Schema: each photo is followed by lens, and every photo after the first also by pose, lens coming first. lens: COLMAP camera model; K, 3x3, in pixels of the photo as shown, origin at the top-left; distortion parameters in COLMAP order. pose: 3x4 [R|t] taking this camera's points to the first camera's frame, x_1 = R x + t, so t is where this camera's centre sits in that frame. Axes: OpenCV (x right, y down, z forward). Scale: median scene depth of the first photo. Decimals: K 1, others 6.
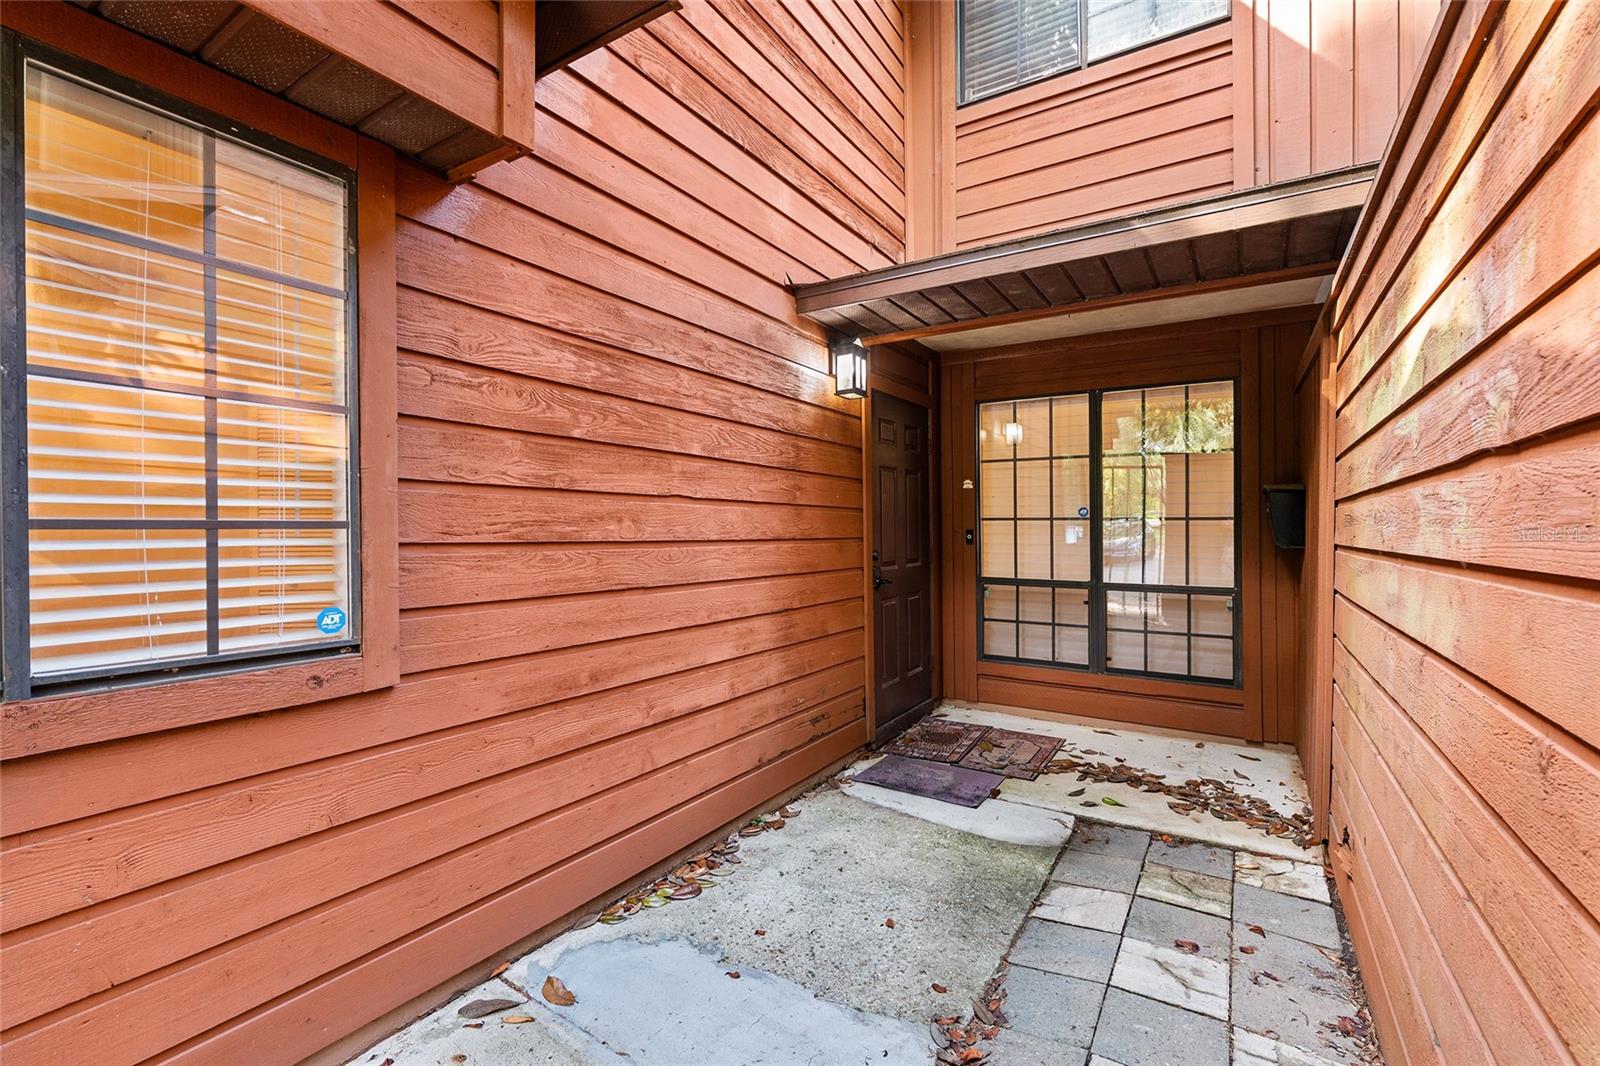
lens RADIAL K [[684.7, 0, 797.9], [0, 684.7, 533.7], [0, 0, 1]] dist [-0.008663, -0.000170]
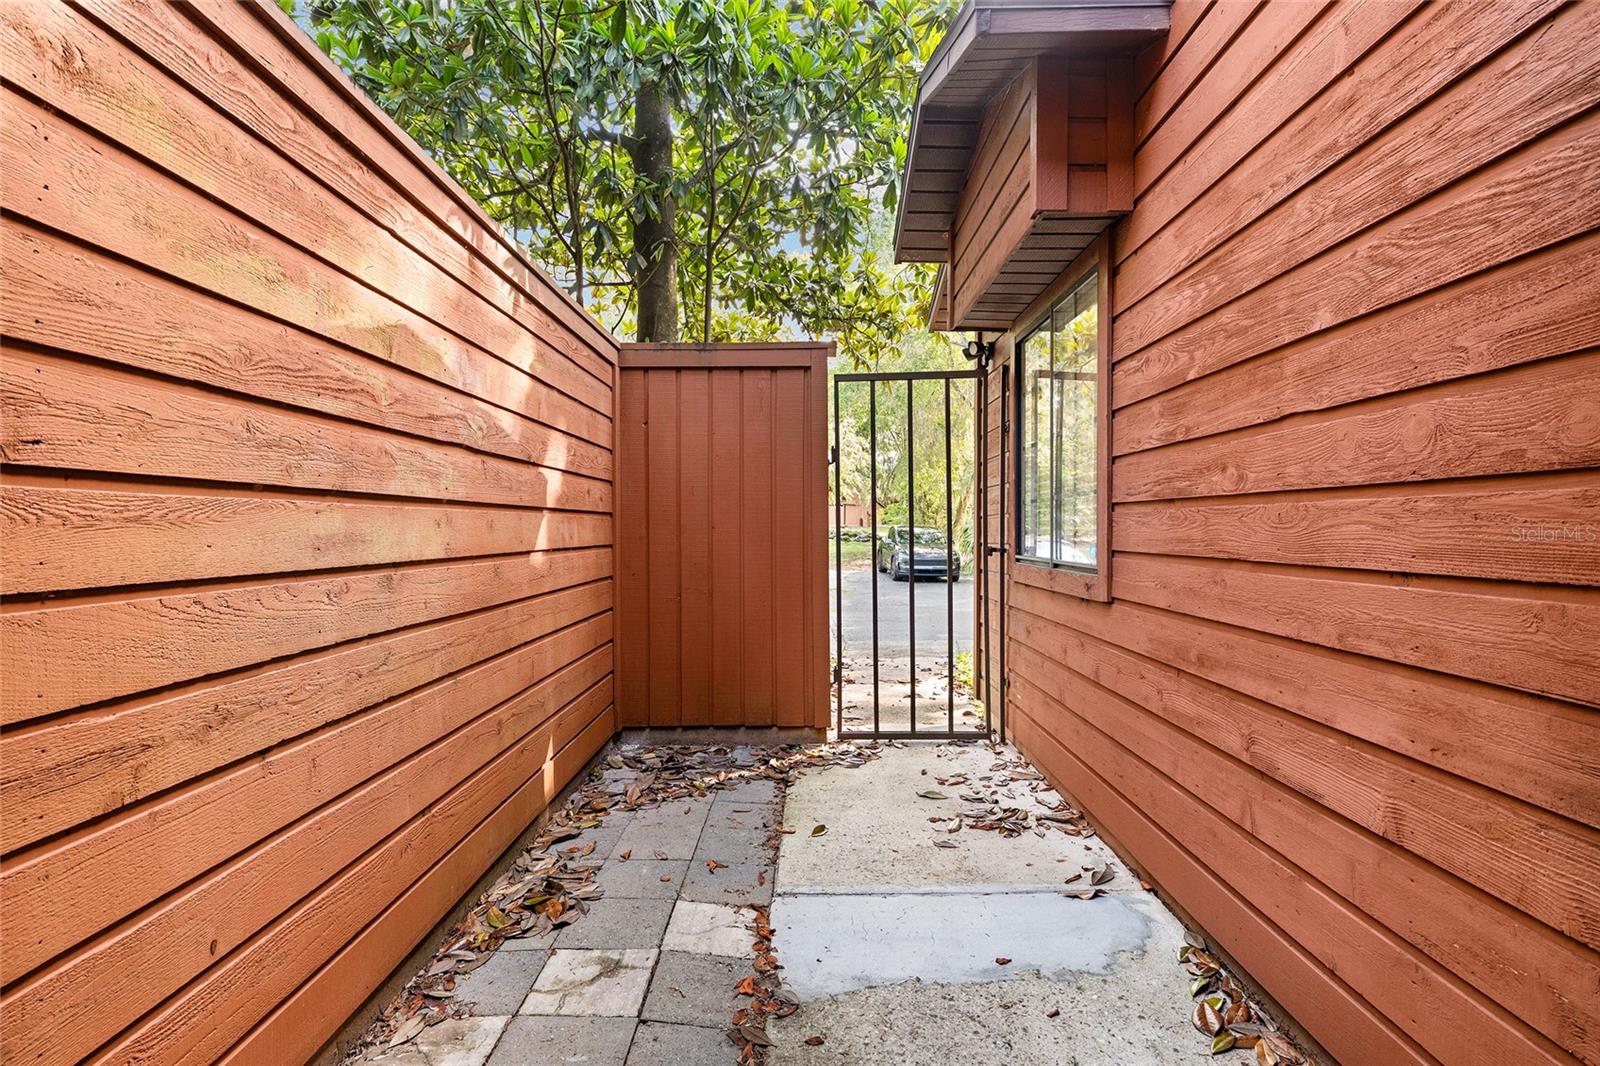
lens RADIAL K [[786.1, 0, 802.5], [0, 786.1, 553.3], [0, 0, 1]] dist [-0.000490, -0.000229]
pose [[-0.844221, 0.013043, -0.535836, 0.525700], [-0.005773, 0.999425, 0.033422, 0.042291], [0.535964, 0.031309, -0.843660, 1.291624]]
